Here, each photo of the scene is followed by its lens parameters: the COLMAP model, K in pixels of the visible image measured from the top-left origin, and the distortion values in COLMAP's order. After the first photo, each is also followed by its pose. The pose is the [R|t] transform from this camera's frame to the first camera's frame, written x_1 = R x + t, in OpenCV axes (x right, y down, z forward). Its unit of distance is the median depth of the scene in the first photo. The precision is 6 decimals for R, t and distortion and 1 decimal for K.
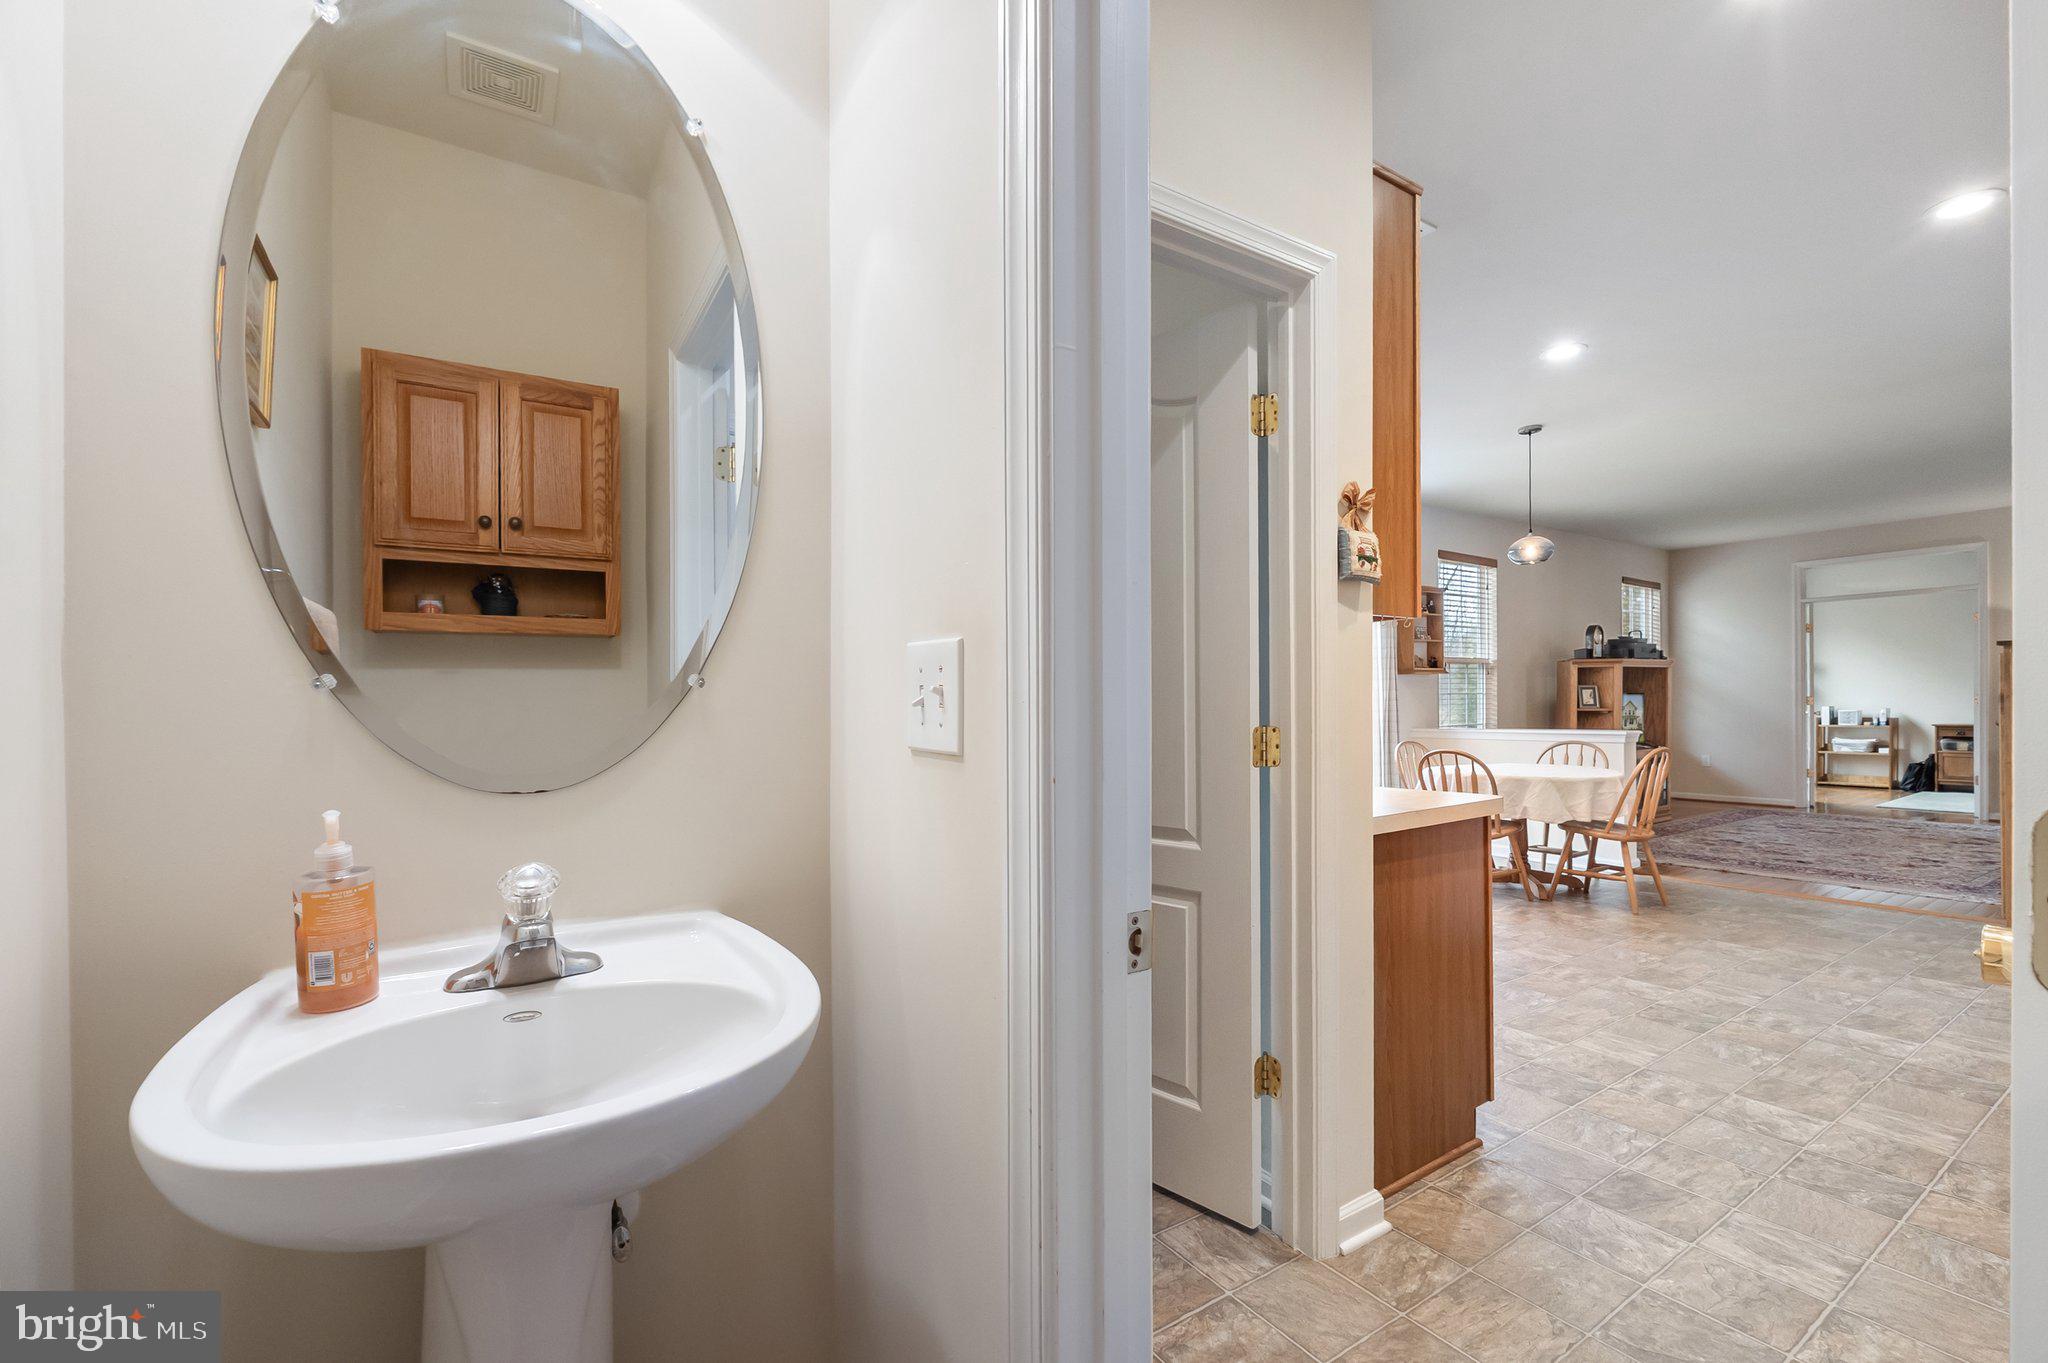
lens RADIAL K [[866.8, 0, 1046.9], [0, 866.8, 714.1], [0, 0, 1]] dist [-0.001357, -0.000335]
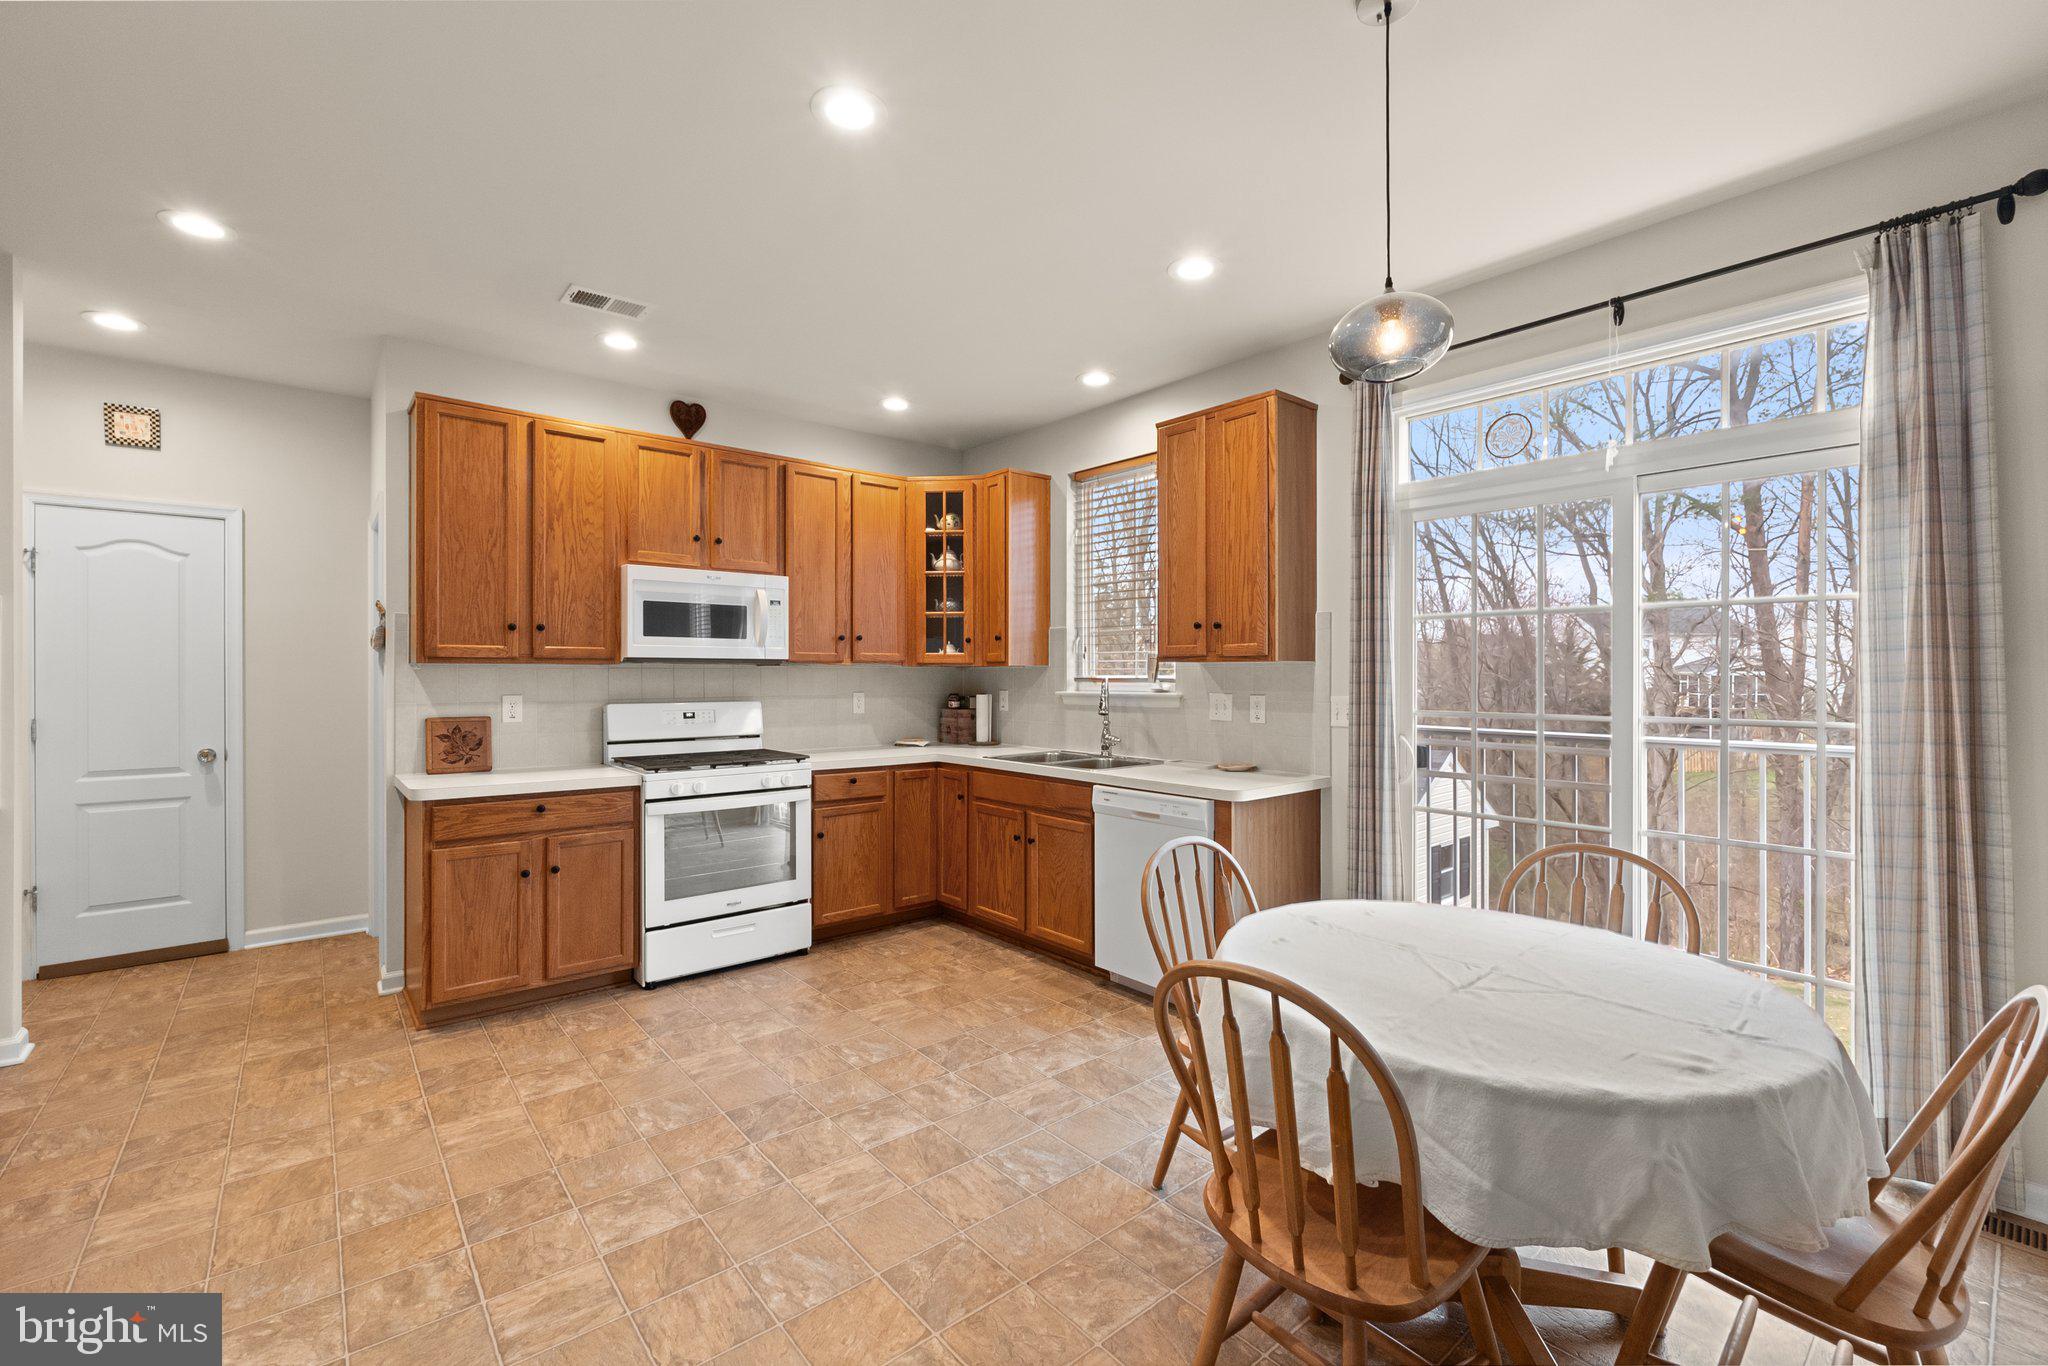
lens RADIAL K [[858.0, 0, 1022.8], [0, 858.0, 677.4], [0, 0, 1]] dist [-0.005872, -0.000196]
pose [[0.109814, 0.017303, -0.993801, 0.597435], [-0.015293, 0.999760, 0.015717, -0.035708], [0.993834, 0.013472, 0.110053, 0.546873]]
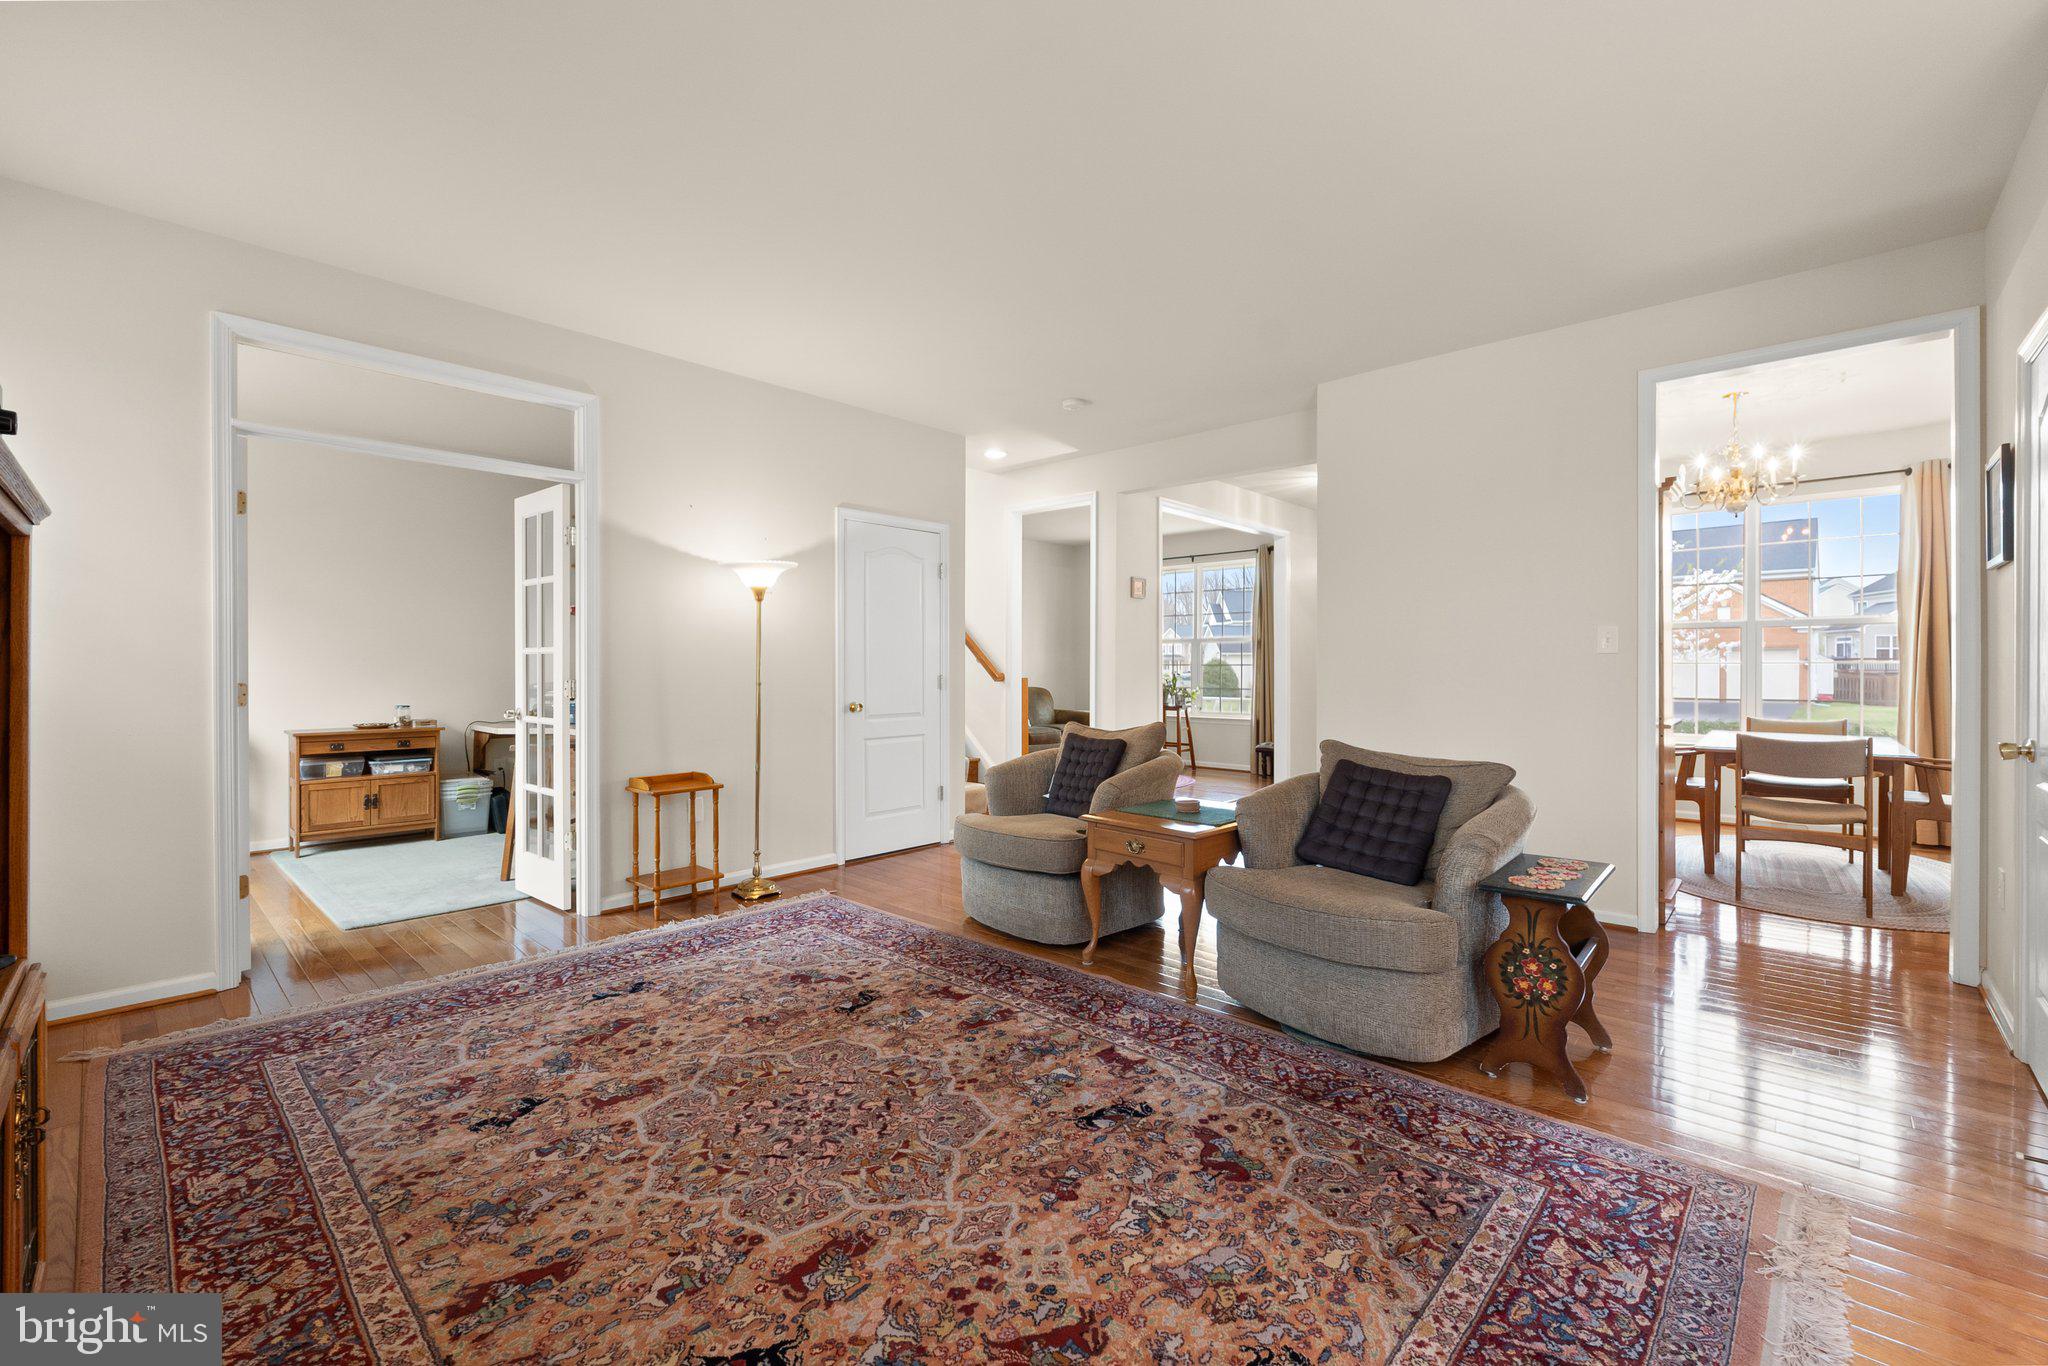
lens RADIAL K [[865.7, 0, 1022.3], [0, 865.7, 657.2], [0, 0, 1]] dist [-0.007498, 0.000276]
pose [[-0.232046, 0.027297, 0.972322, 0.502551], [0.017482, 0.999562, -0.023890, -0.019597], [-0.972548, 0.011455, -0.232422, 0.872068]]
